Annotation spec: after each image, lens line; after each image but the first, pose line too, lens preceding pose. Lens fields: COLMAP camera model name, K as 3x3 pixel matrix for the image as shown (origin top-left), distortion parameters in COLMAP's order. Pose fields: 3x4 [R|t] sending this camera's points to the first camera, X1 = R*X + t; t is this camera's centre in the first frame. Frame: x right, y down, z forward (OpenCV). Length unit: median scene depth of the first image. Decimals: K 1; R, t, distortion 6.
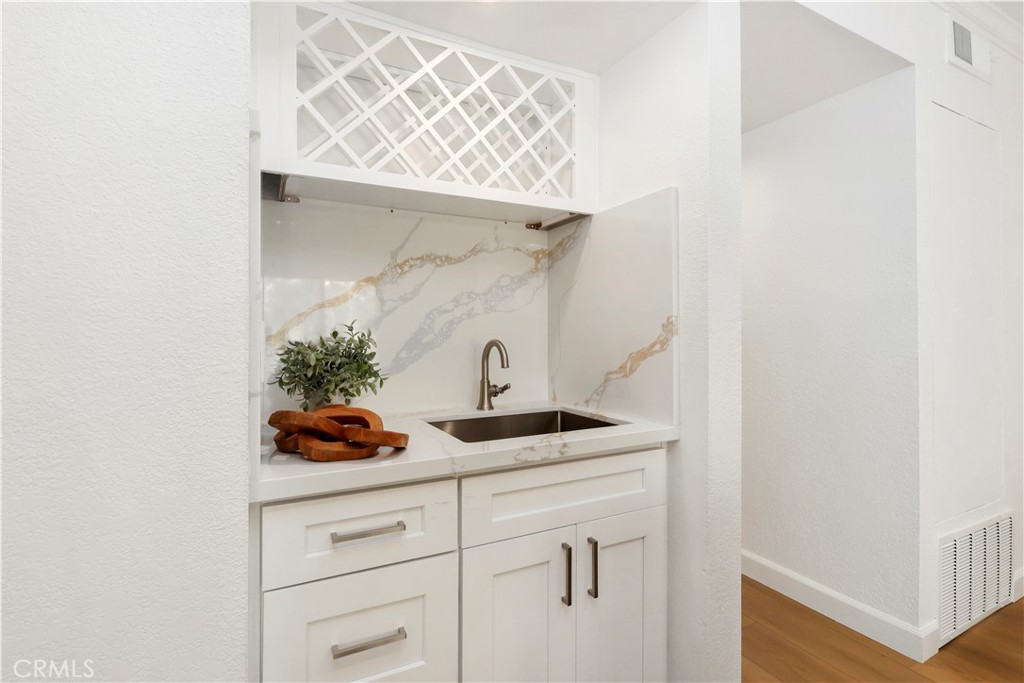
lens RADIAL K [[472.2, 0, 512.0], [0, 472.2, 341.5], [0, 0, 1]] dist [-0.004880, -0.000335]
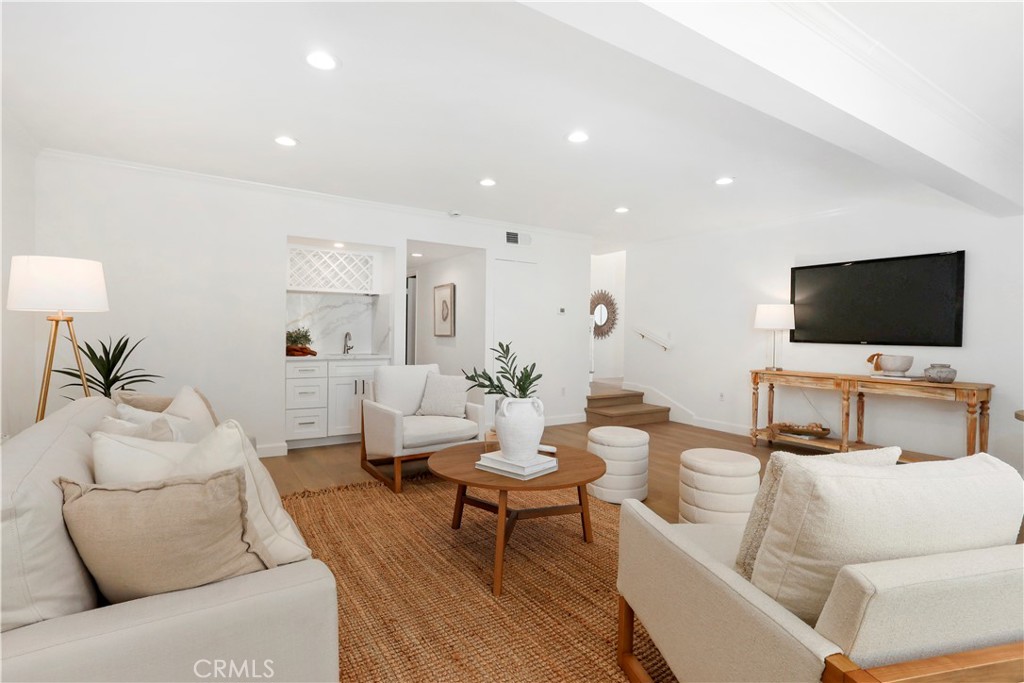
lens RADIAL K [[472.2, 0, 512.0], [0, 472.2, 341.5], [0, 0, 1]] dist [-0.004880, -0.000335]
pose [[0.995488, 0.014138, 0.093823, 0.817302], [-0.014633, 0.999882, 0.004597, 0.031123], [-0.093747, -0.005949, 0.995578, -2.463489]]
